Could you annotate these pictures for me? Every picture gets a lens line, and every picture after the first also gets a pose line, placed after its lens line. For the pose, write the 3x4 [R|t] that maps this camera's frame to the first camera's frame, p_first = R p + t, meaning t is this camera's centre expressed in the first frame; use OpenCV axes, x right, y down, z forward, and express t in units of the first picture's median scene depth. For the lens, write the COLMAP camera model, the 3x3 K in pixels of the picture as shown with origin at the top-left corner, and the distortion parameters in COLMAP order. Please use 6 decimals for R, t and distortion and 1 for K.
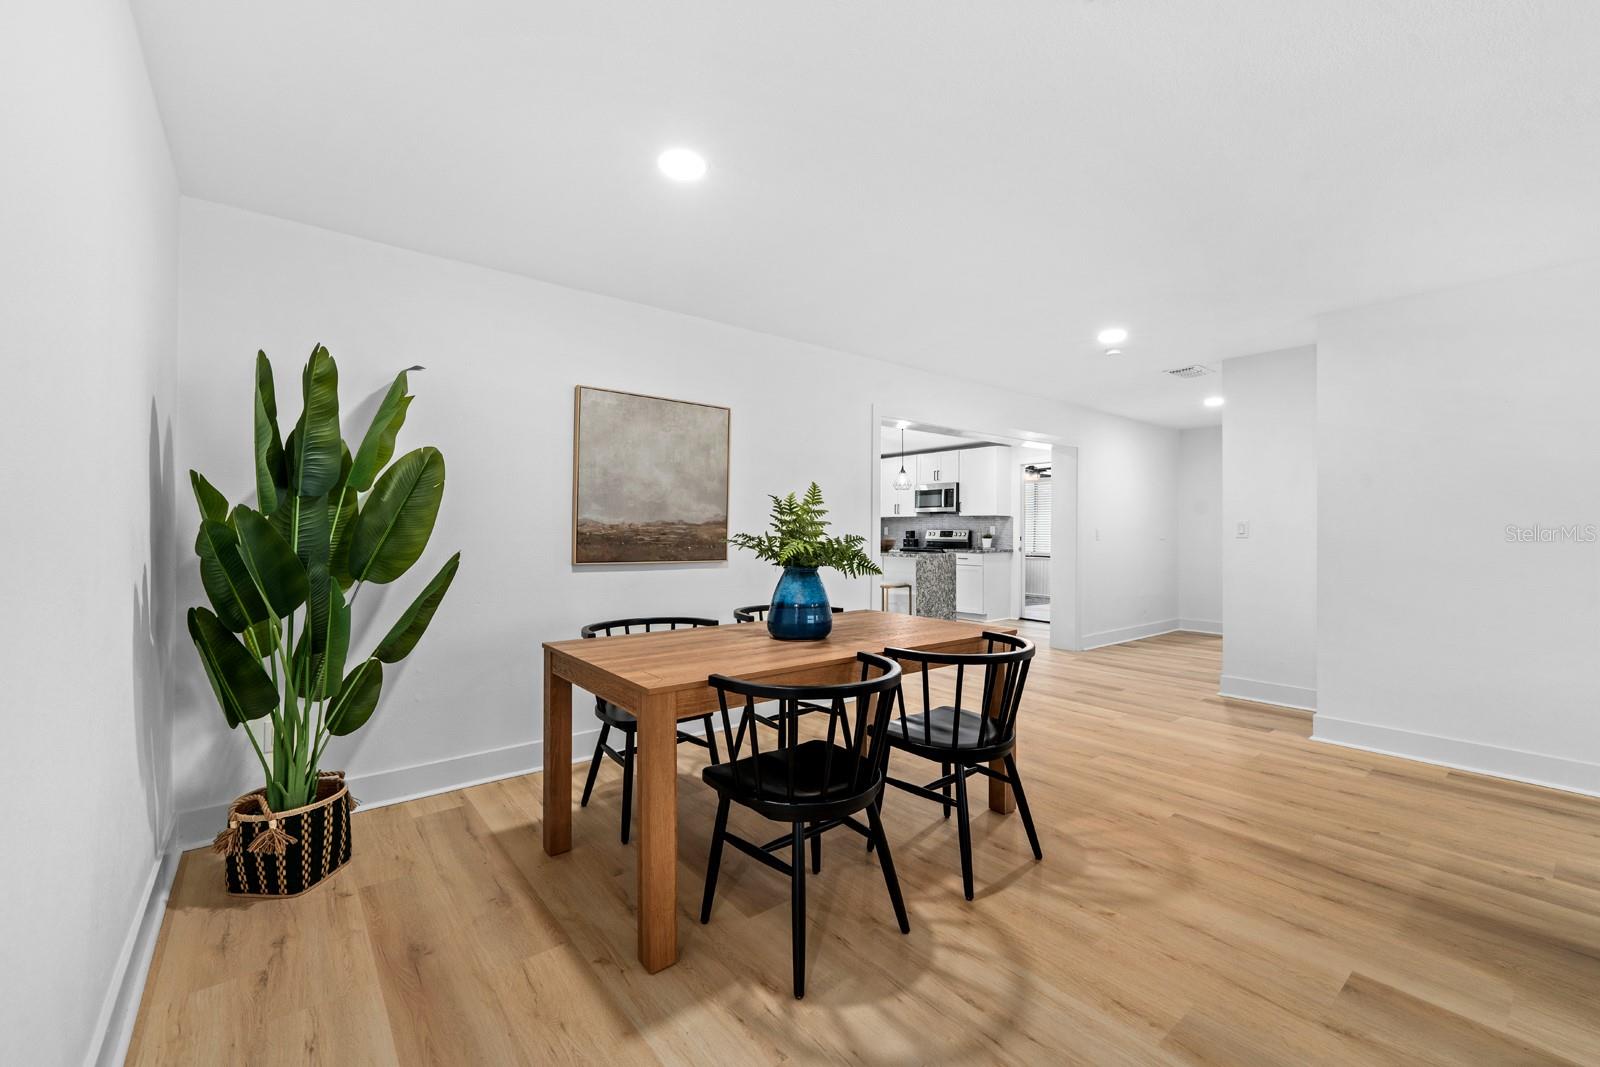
lens RADIAL K [[653.1, 0, 796.5], [0, 653.1, 532.7], [0, 0, 1]] dist [0.000655, -0.000551]
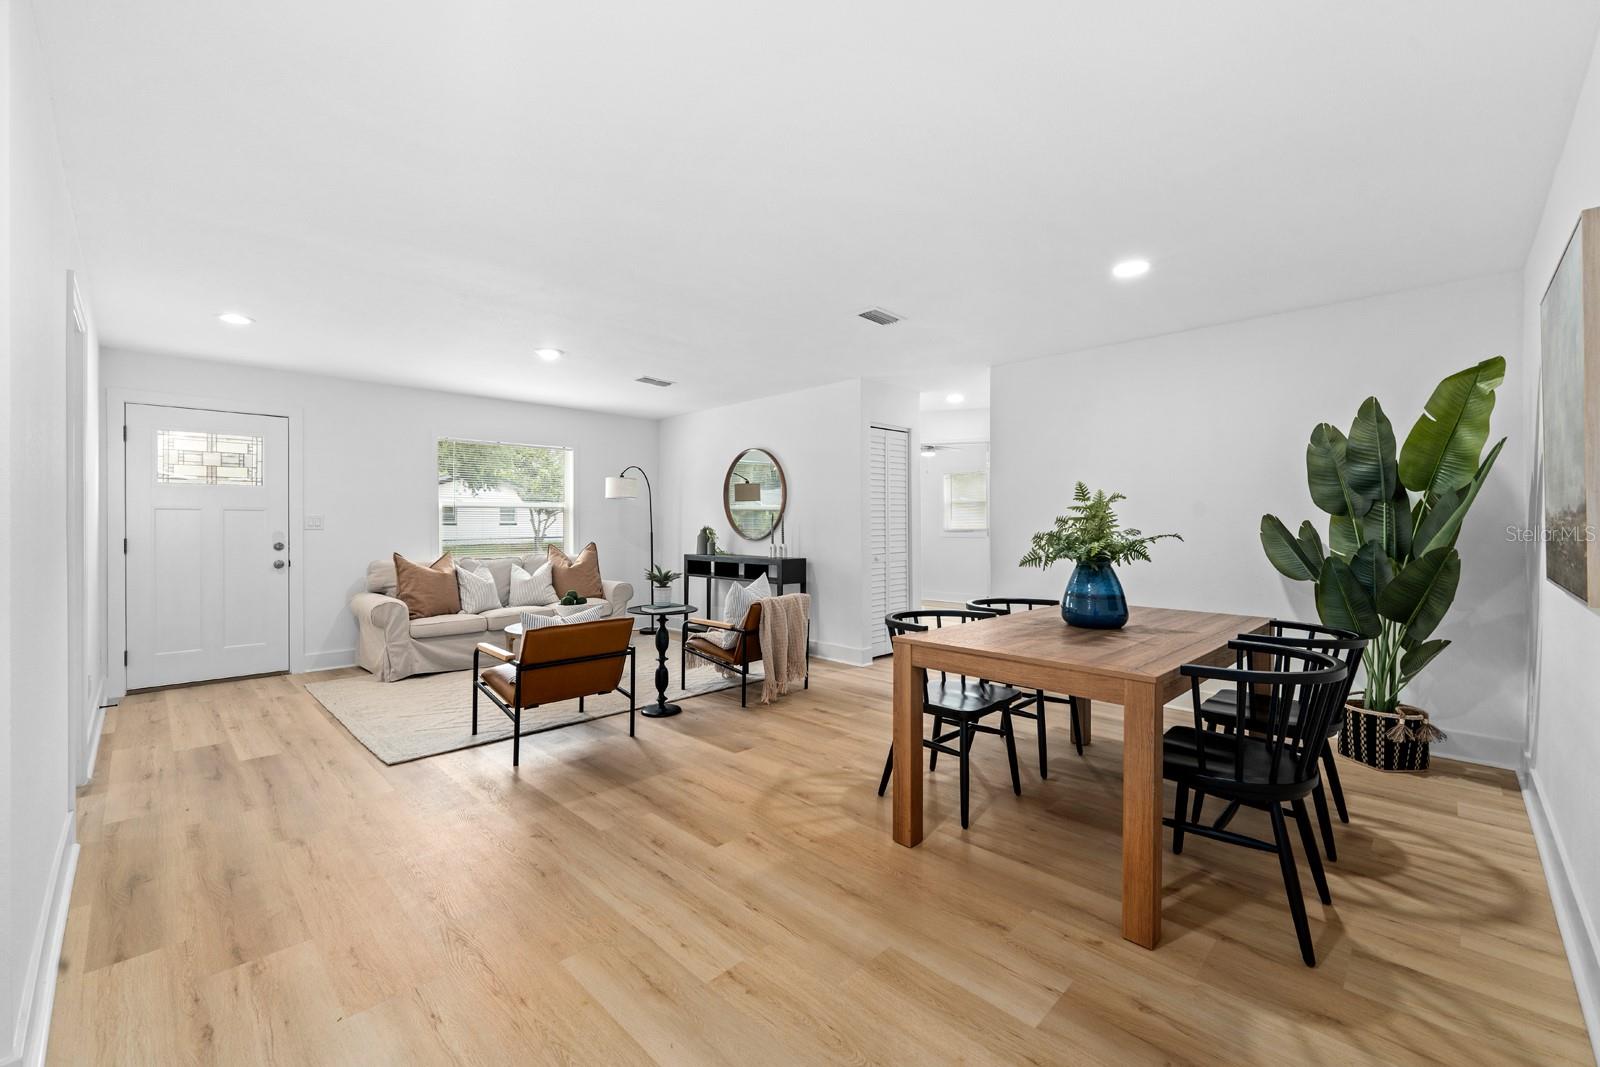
lens RADIAL K [[653.1, 0, 800.6], [0, 653.1, 527.1], [0, 0, 1]] dist [0.000655, -0.000551]
pose [[-0.992471, -0.002456, -0.122452, 0.449444], [-0.003257, 0.999975, 0.006340, -0.004294], [0.122434, 0.006691, -0.992454, 1.466904]]
